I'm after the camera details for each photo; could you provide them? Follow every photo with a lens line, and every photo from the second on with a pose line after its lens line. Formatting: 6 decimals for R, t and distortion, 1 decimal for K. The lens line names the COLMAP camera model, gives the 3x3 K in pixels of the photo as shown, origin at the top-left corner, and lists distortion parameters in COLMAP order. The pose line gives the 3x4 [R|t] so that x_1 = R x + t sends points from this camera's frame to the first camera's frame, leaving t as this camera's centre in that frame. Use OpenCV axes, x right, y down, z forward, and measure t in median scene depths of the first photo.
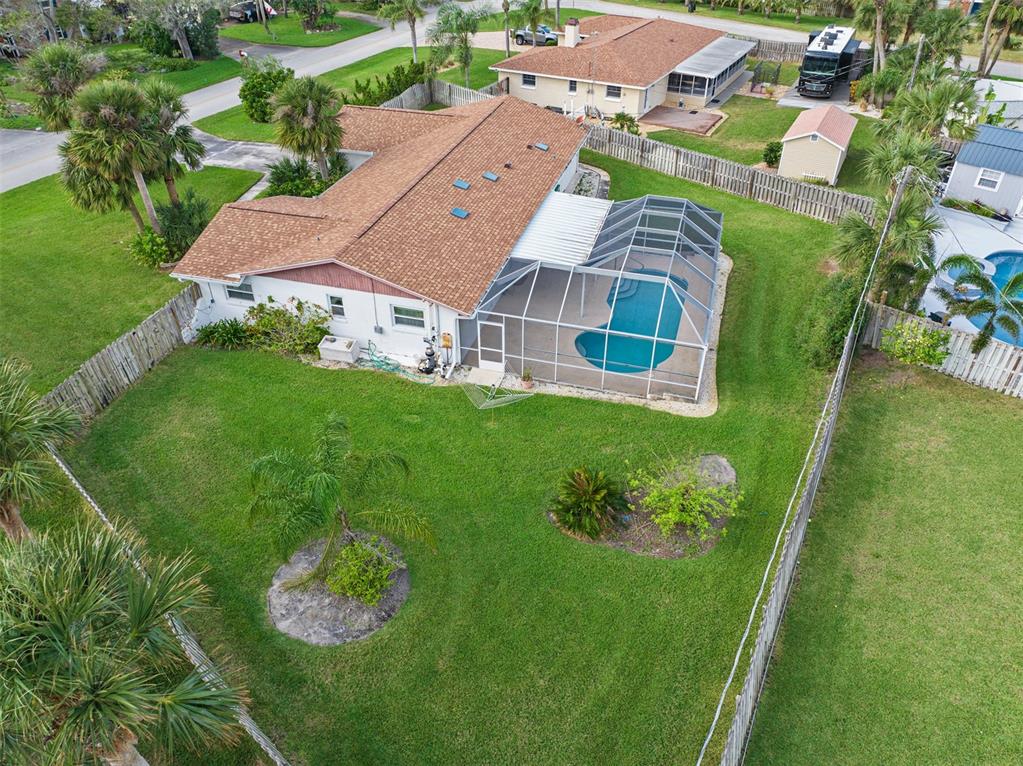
lens RADIAL K [[719.3, 0, 509.8], [0, 719.3, 382.7], [0, 0, 1]] dist [-0.034331, 0.001194]
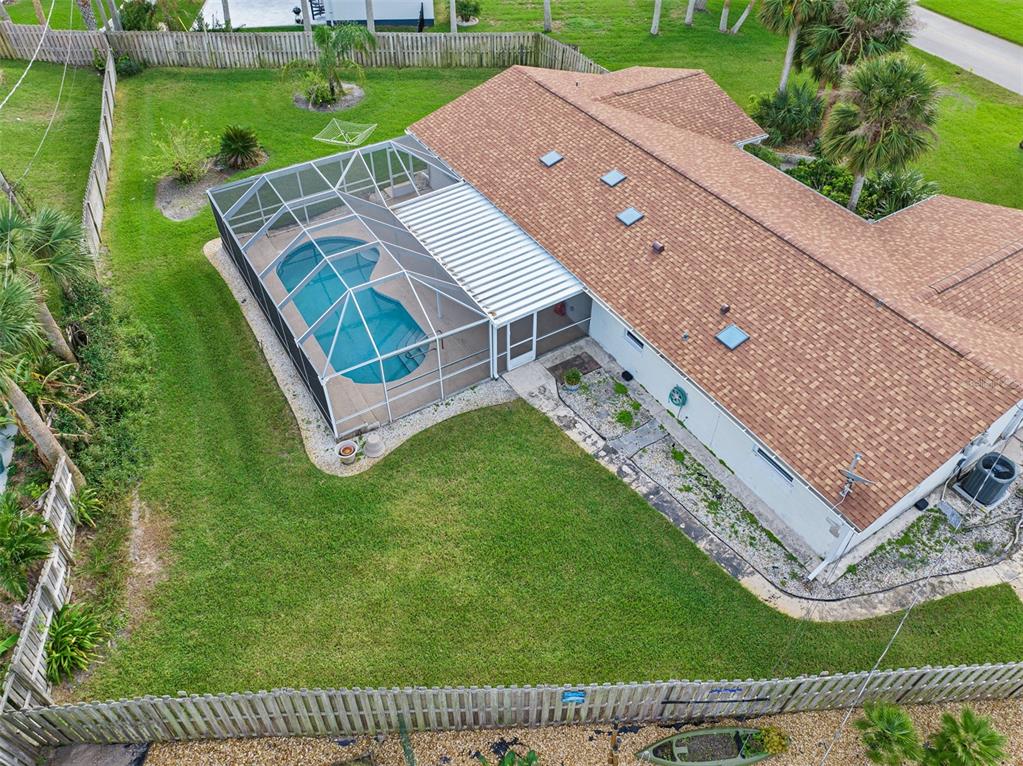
lens RADIAL K [[719.3, 0, 509.7], [0, 719.3, 380.4], [0, 0, 1]] dist [-0.034331, 0.001194]
pose [[-0.657236, 0.530335, -0.535524, 0.514498], [-0.467073, 0.271049, 0.841650, -0.798552], [0.591510, 0.803292, 0.069562, 1.063687]]
